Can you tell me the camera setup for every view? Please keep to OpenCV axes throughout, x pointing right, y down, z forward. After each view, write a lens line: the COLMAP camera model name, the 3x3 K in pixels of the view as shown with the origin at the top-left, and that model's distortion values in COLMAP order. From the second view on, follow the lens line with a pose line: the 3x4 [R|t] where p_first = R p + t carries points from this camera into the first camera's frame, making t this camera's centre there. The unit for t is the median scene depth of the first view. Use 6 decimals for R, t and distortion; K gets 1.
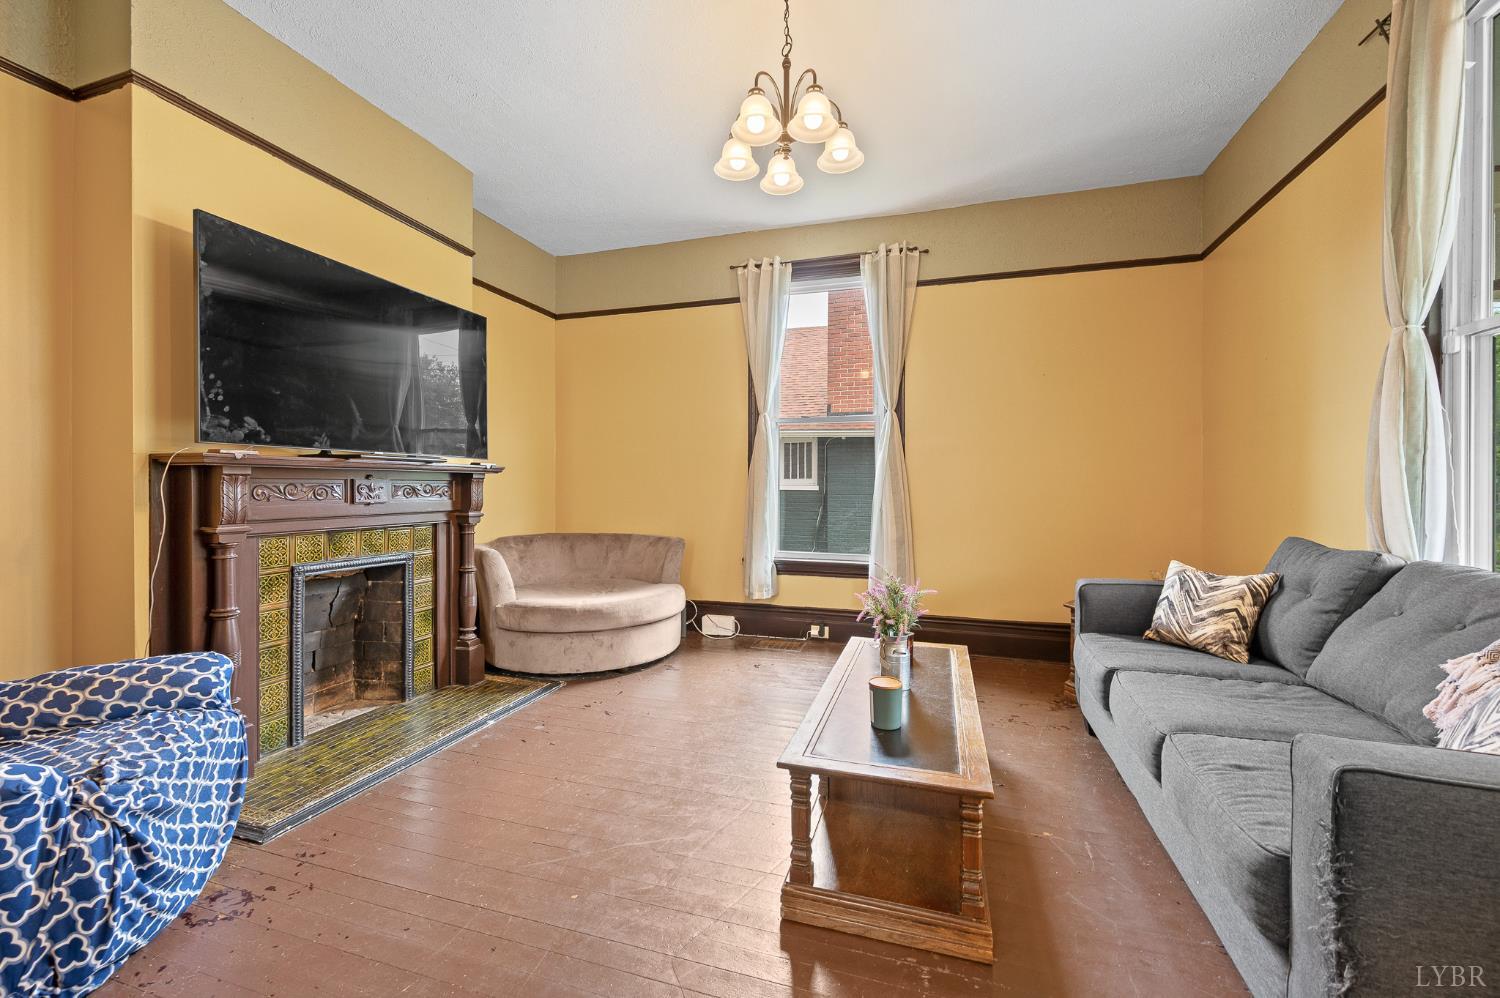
lens RADIAL K [[613.4, 0, 750.0], [0, 613.4, 499.0], [0, 0, 1]] dist [-0.000185, 0.000125]
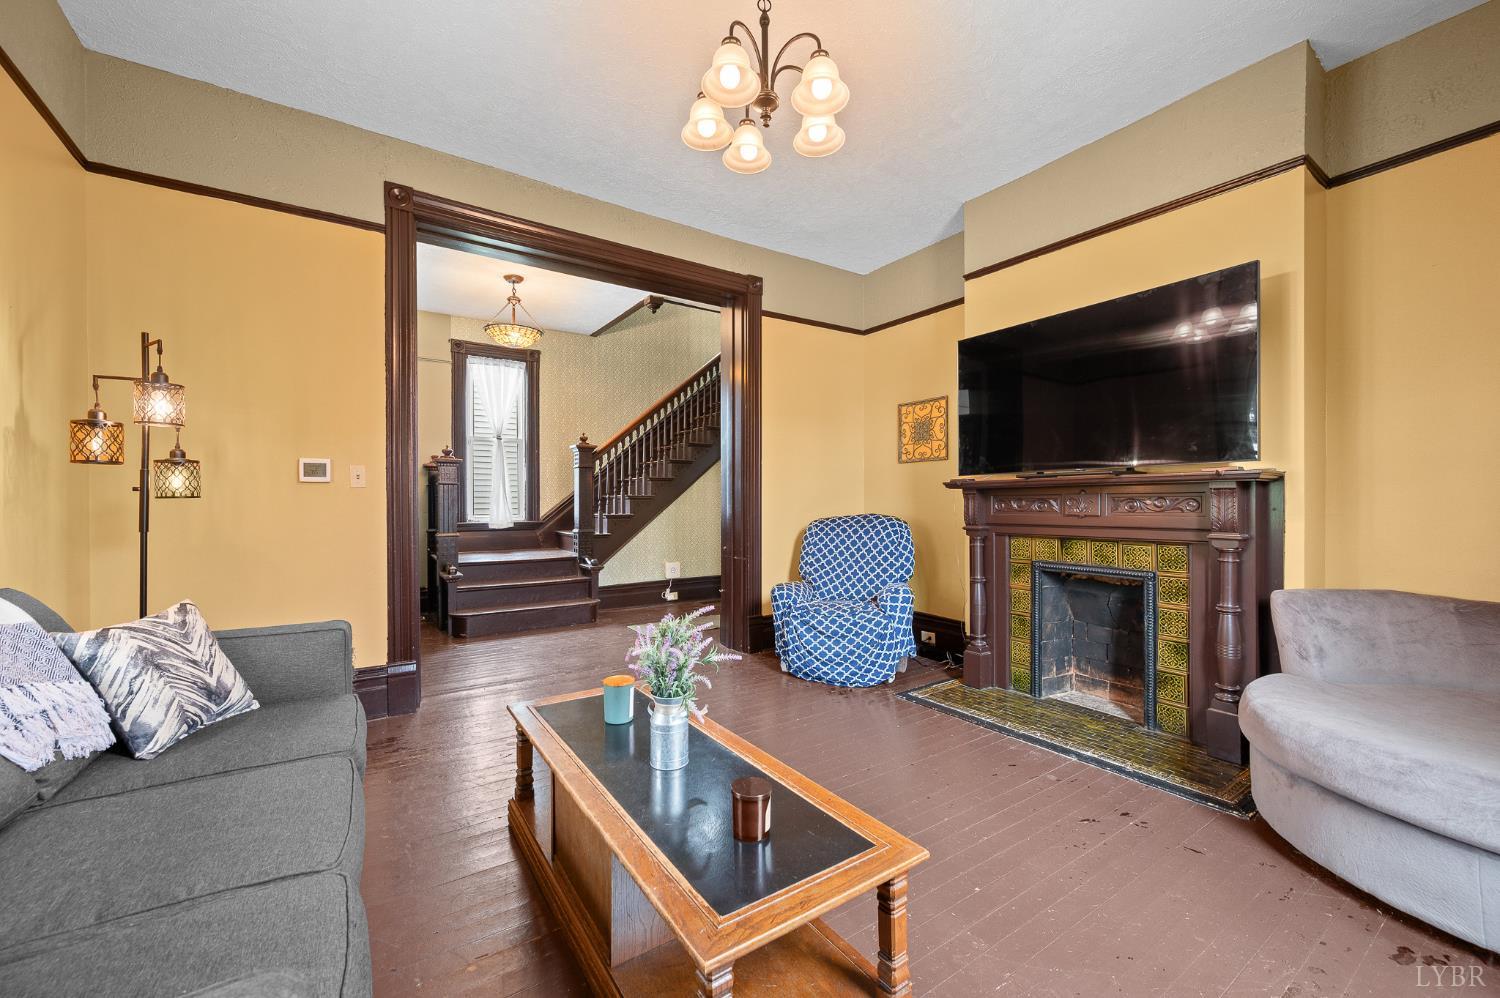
lens RADIAL K [[590.4, 0, 758.4], [0, 590.4, 504.7], [0, 0, 1]] dist [0.000885, 0.000056]
pose [[-0.617343, 0.001777, -0.786692, 0.814152], [-0.012601, 0.999847, 0.012147, -0.026594], [0.786593, 0.017412, -0.617226, 1.695138]]
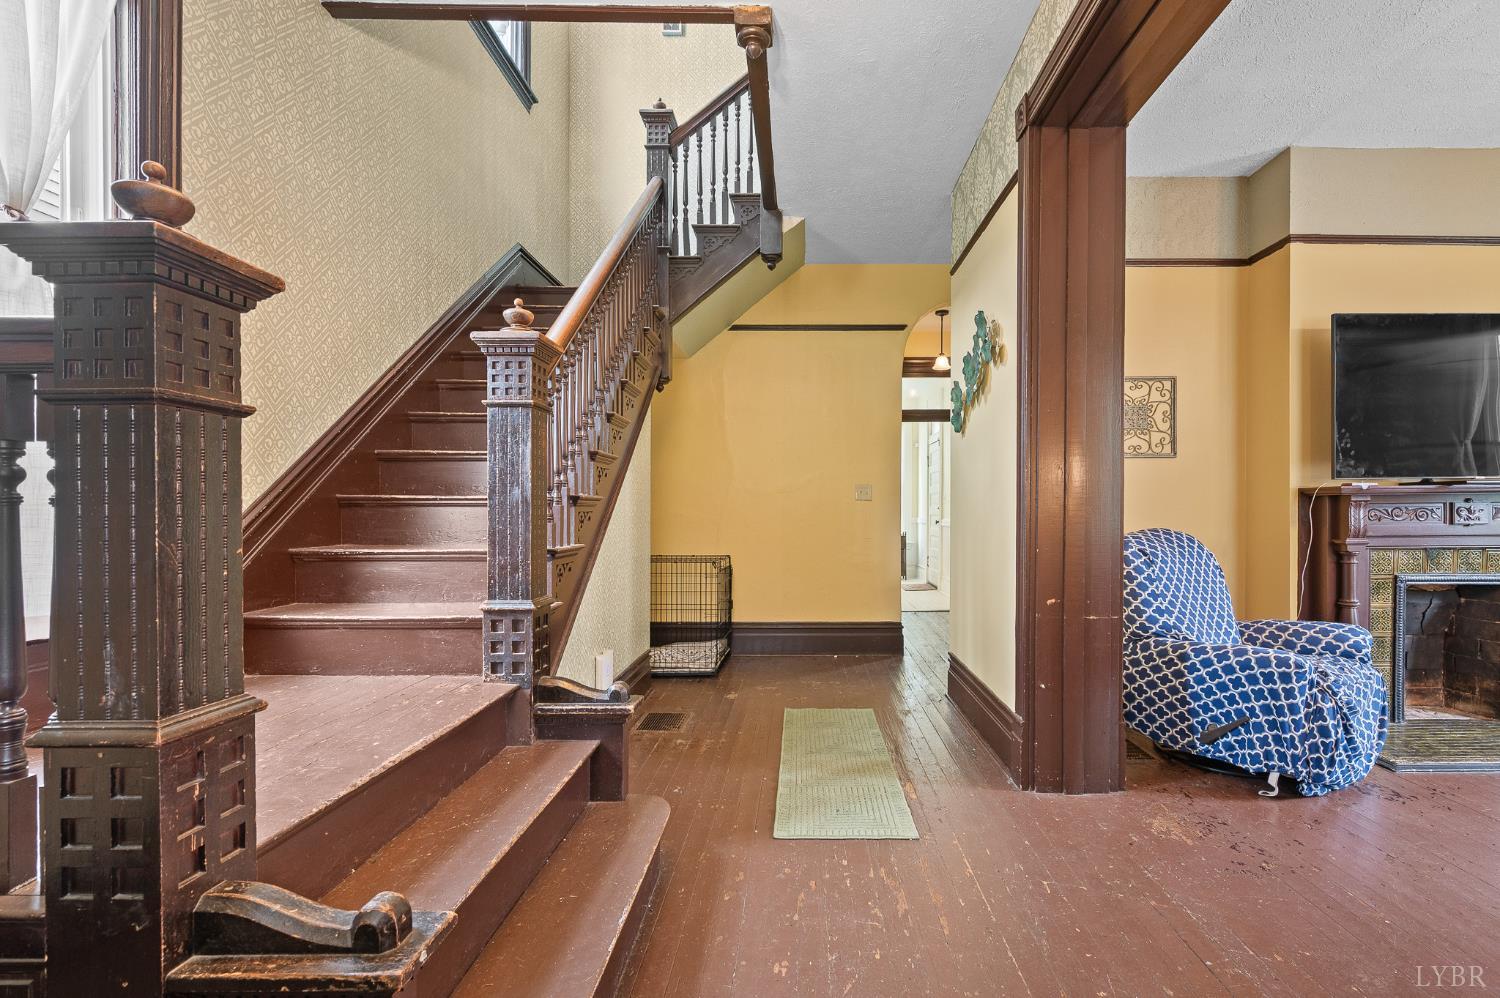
lens RADIAL K [[710.7, 0, 742.8], [0, 710.7, 513.7], [0, 0, 1]] dist [-0.000630, 0.000117]
pose [[0.297702, 0.001423, -0.954658, 0.250185], [-0.010700, 0.999941, -0.001846, 0.005308], [0.954599, 0.010764, 0.297700, -0.769058]]
